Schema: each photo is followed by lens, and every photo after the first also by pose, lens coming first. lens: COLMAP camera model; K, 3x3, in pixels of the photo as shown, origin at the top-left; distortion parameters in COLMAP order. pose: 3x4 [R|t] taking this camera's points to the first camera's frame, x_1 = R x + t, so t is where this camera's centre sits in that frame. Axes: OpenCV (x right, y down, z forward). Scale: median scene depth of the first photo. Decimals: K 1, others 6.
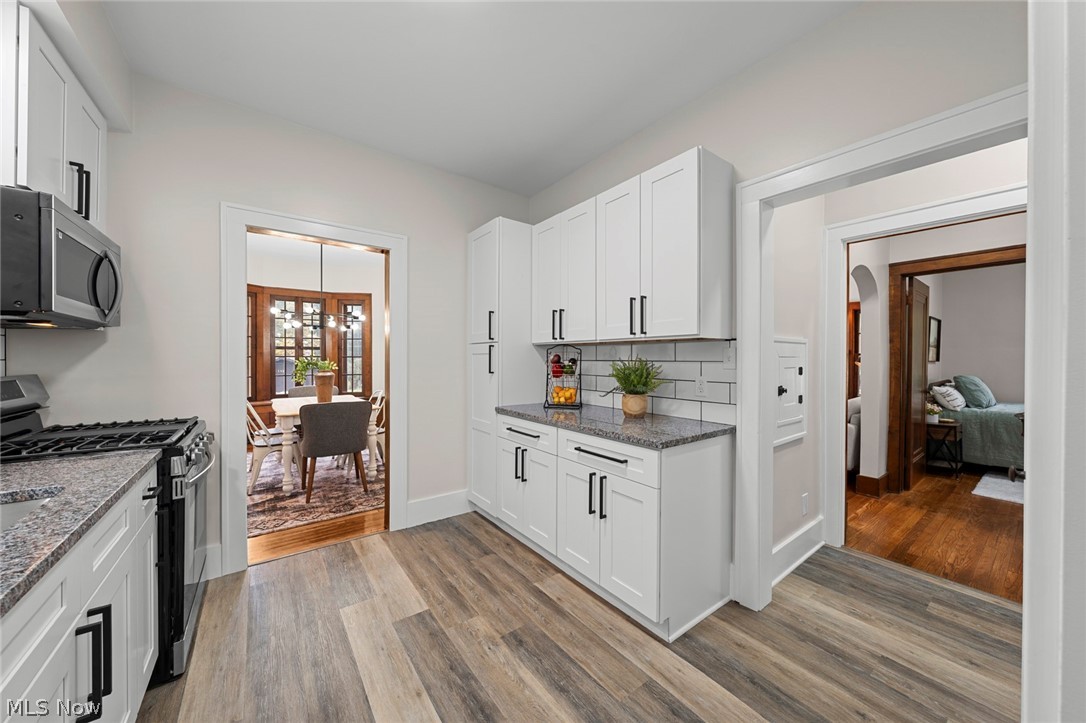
lens RADIAL K [[384.6, 0, 541.4], [0, 384.6, 359.4], [0, 0, 1]] dist [0.001525, -0.000035]
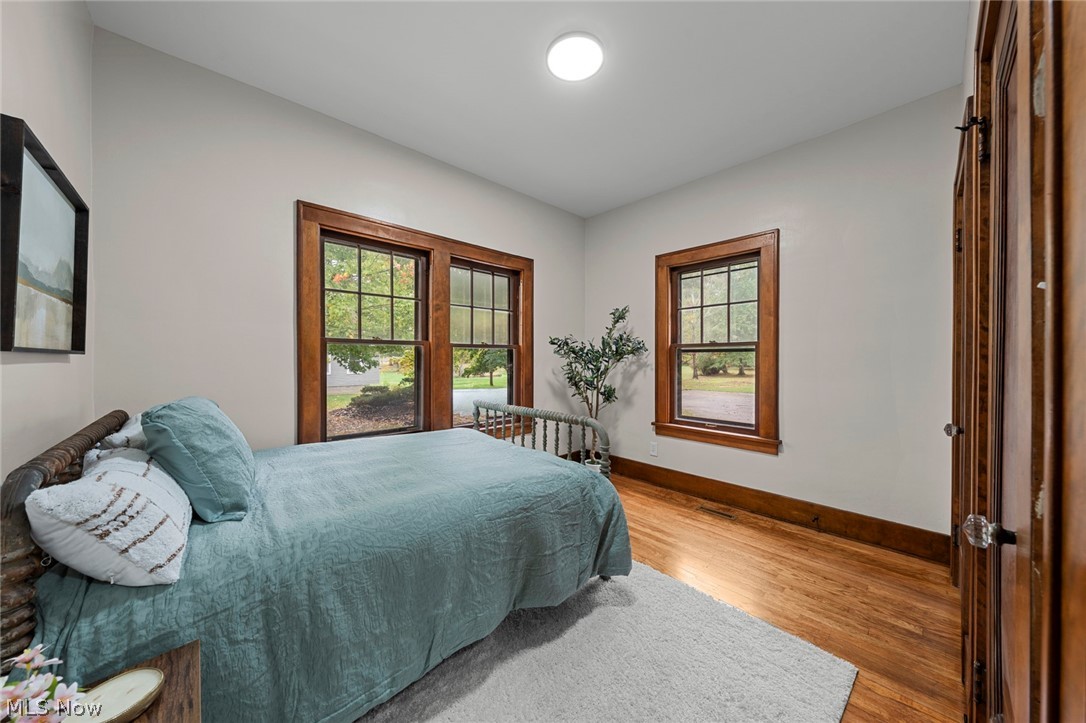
lens RADIAL K [[364.6, 0, 538.6], [0, 364.6, 362.6], [0, 0, 1]] dist [-0.008017, -0.000034]
pose [[-0.115513, -0.006087, 0.993287, 0.849478], [-0.000800, 0.999981, 0.006035, 0.014391], [-0.993306, -0.000097, -0.115516, 0.809941]]
